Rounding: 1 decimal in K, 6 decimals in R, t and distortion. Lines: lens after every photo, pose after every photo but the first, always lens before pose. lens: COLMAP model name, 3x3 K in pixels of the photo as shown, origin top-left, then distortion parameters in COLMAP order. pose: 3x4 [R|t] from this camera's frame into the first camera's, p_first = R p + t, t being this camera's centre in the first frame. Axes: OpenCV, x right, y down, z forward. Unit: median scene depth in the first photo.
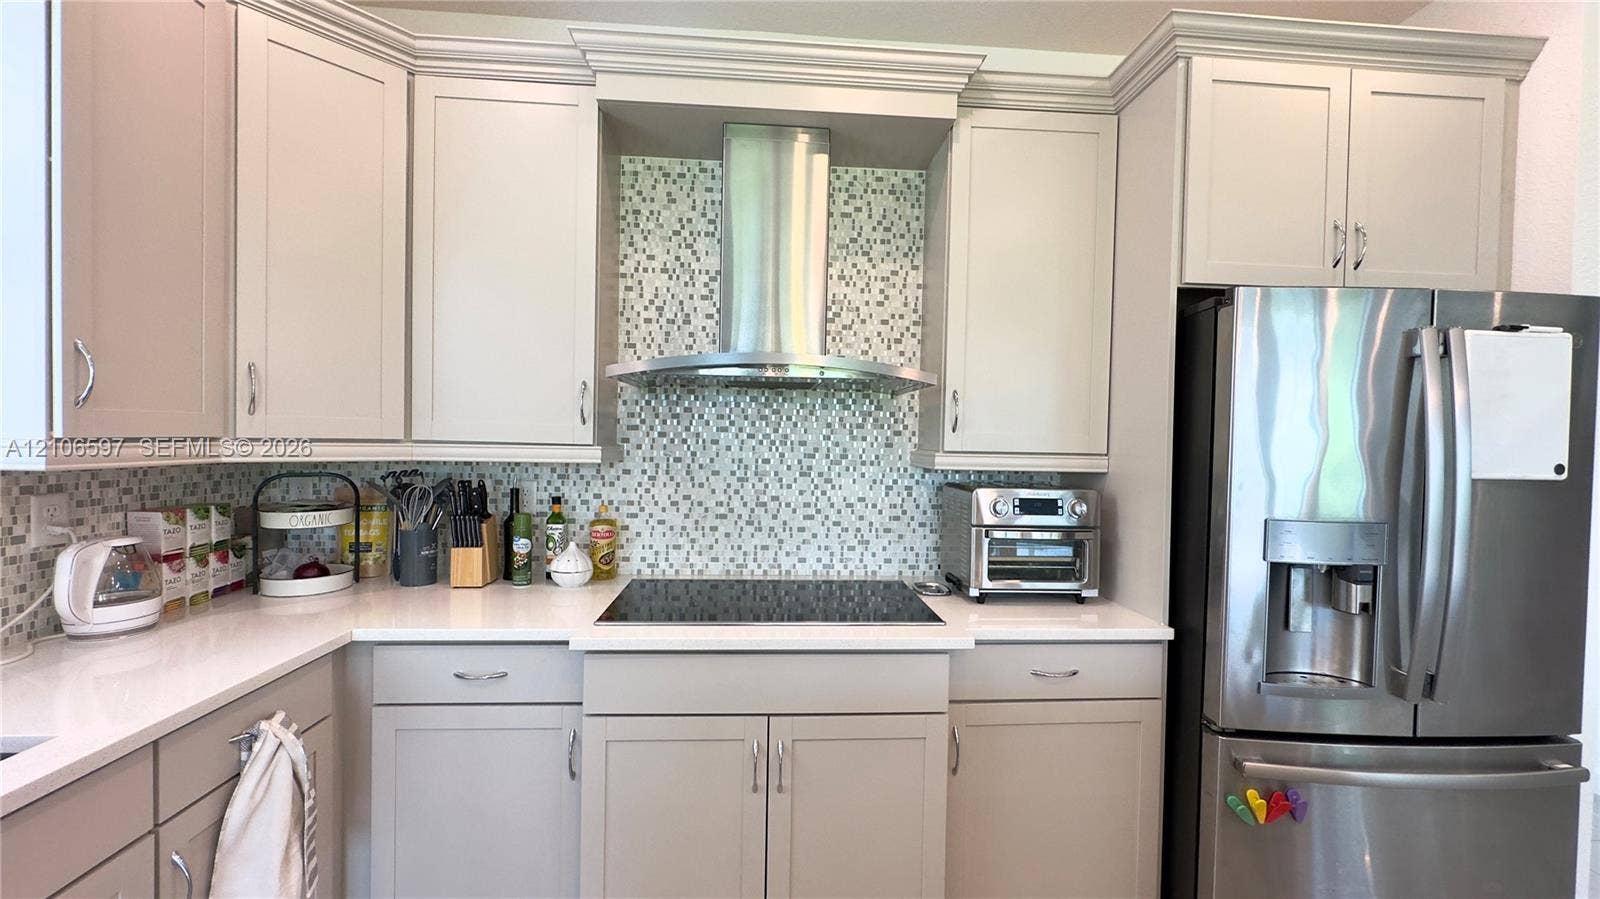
lens RADIAL K [[642.4, 0, 800.1], [0, 642.4, 452.2], [0, 0, 1]] dist [-0.001821, 0.000381]
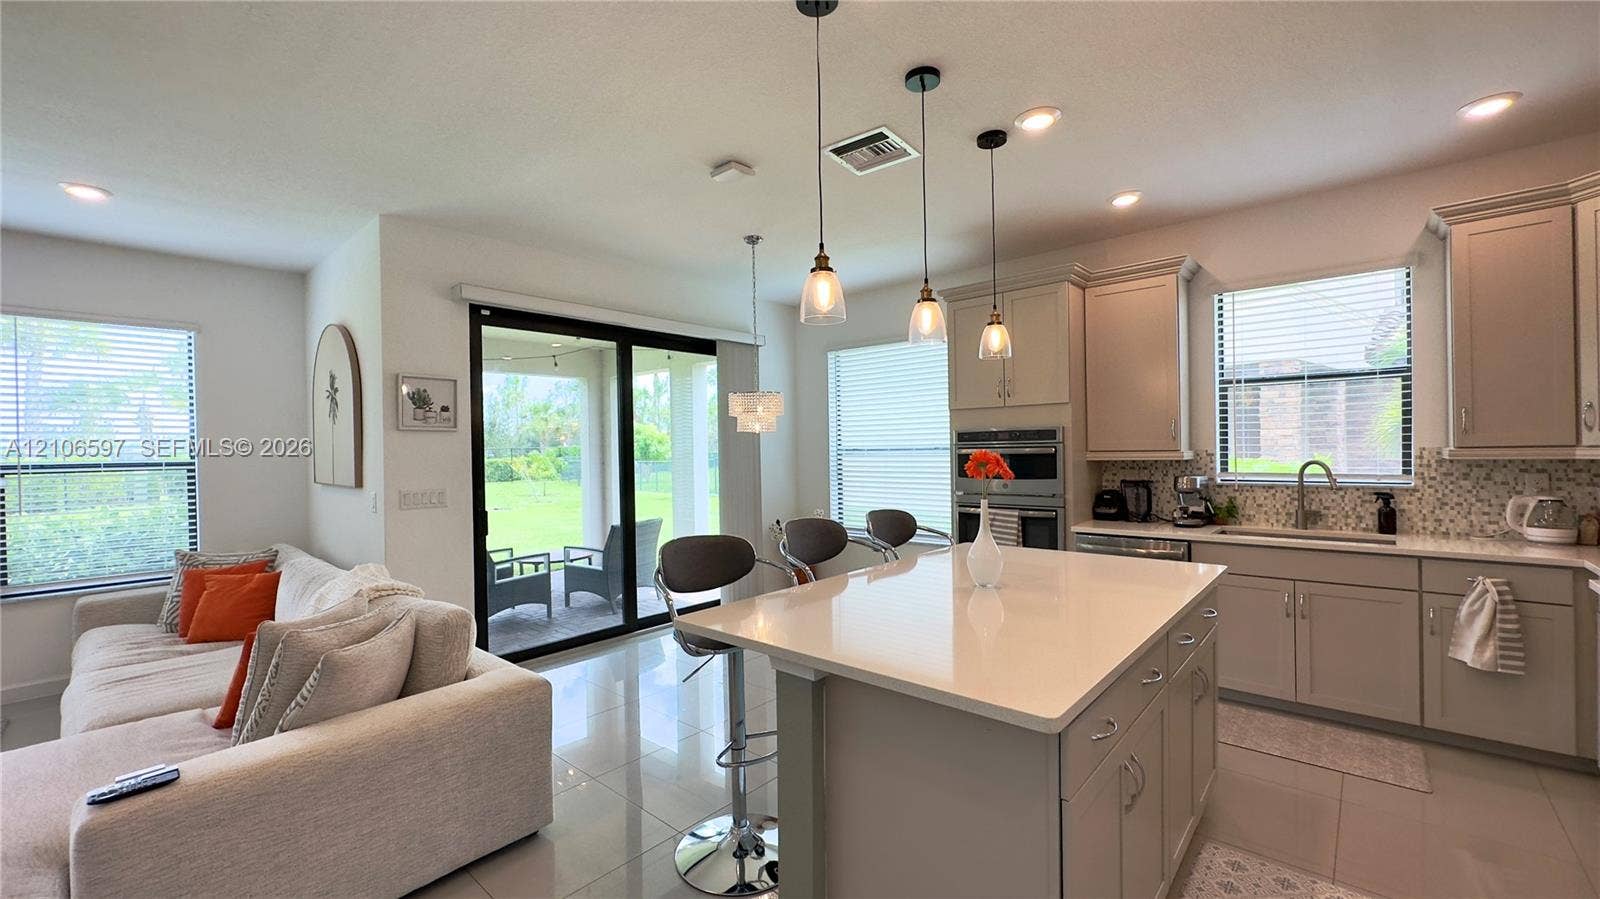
lens RADIAL K [[641.5, 0, 800.0], [0, 641.5, 449.5], [0, 0, 1]] dist [0.001010, 0.000380]
pose [[-0.717410, -0.006659, -0.696619, 1.331343], [-0.011170, 0.999936, 0.001946, 0.006764], [0.696562, 0.009177, -0.717438, 0.541685]]
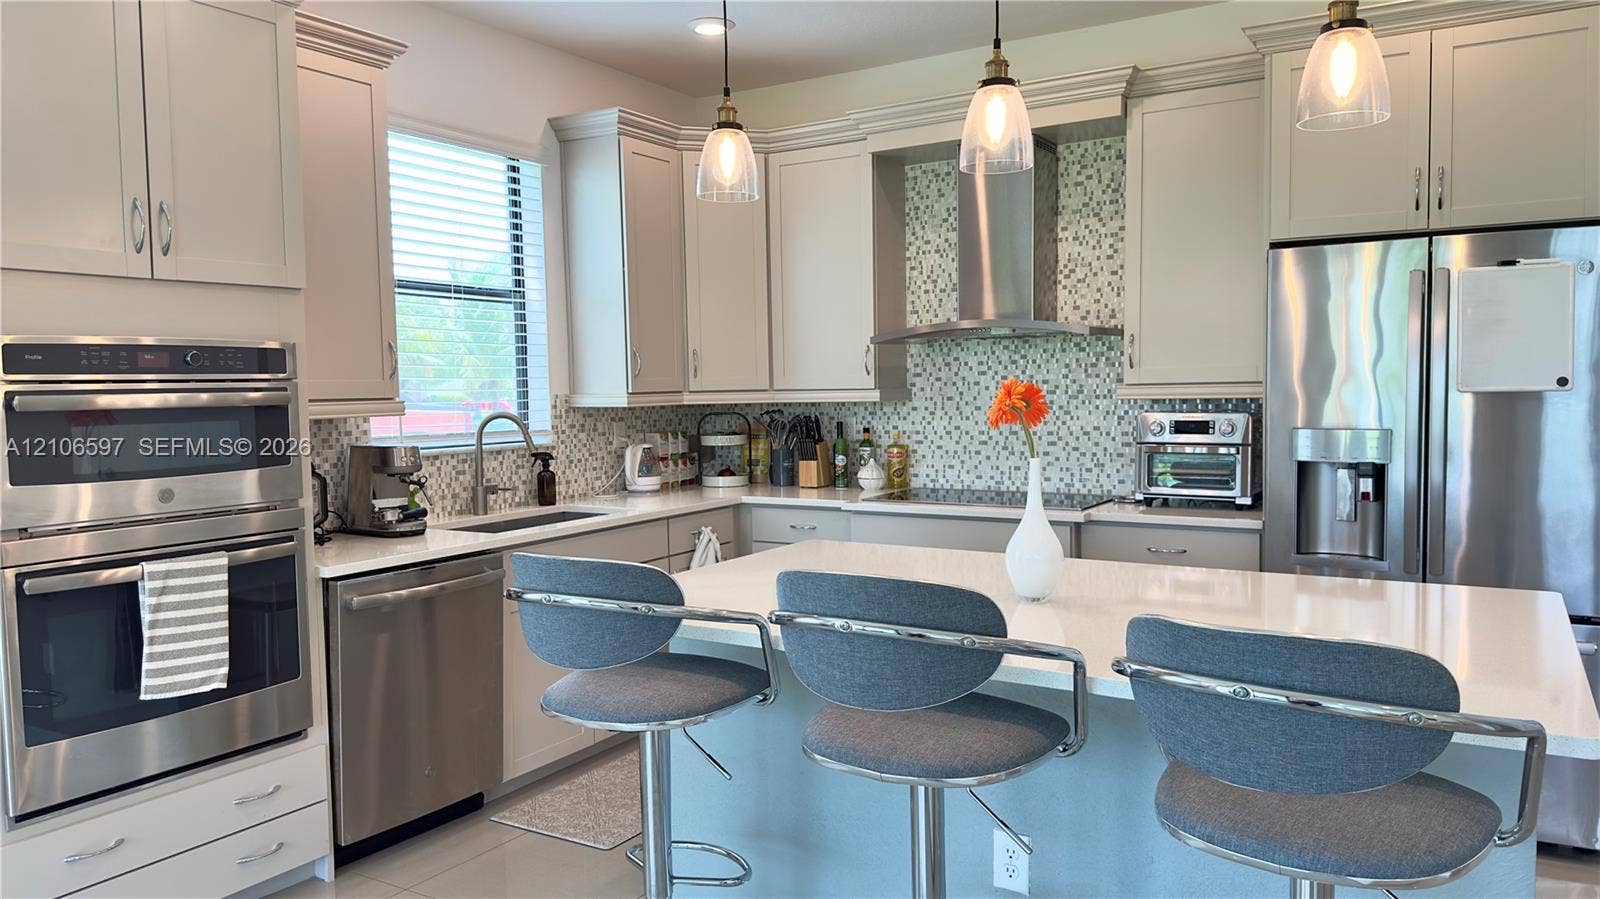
lens RADIAL K [[1120.1, 0, 793.7], [0, 1120.1, 454.4], [0, 0, 1]] dist [0.157637, -0.284542]
pose [[0.813014, 0.001478, -0.582242, 0.861591], [0.022756, 0.999152, 0.034312, 0.039051], [0.581799, -0.041146, 0.812291, -1.007043]]
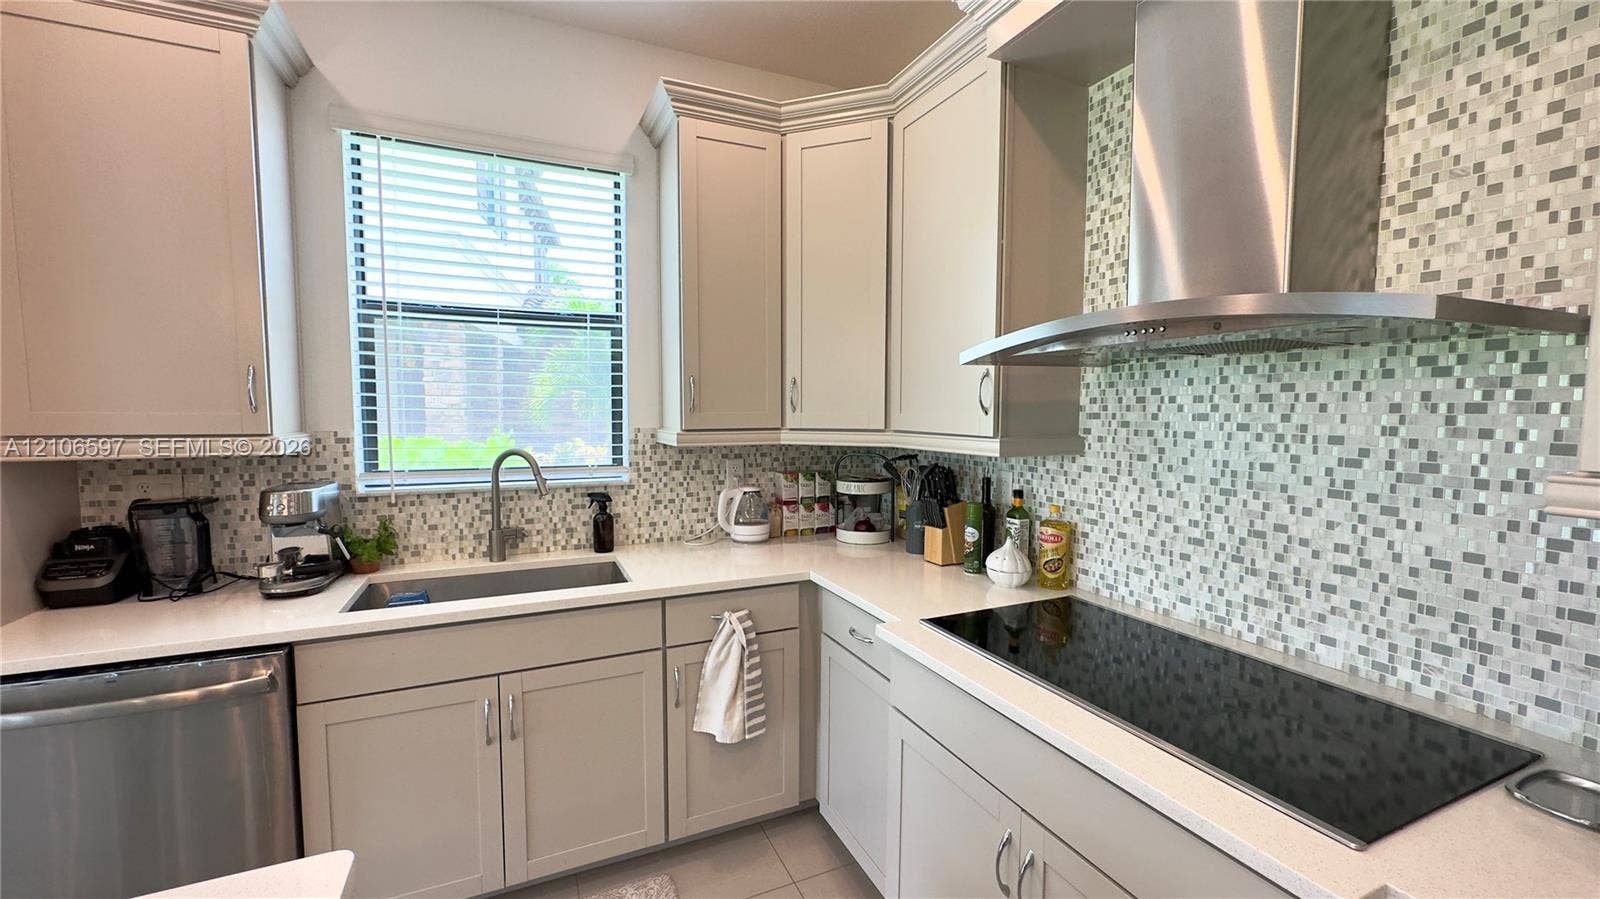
lens RADIAL K [[642.4, 0, 800.1], [0, 642.4, 452.2], [0, 0, 1]] dist [-0.001821, 0.000381]
pose [[0.347967, 0.044255, -0.936462, 0.380331], [-0.015214, 0.999020, 0.041558, -0.020126], [0.937383, -0.000214, 0.348299, 0.355103]]
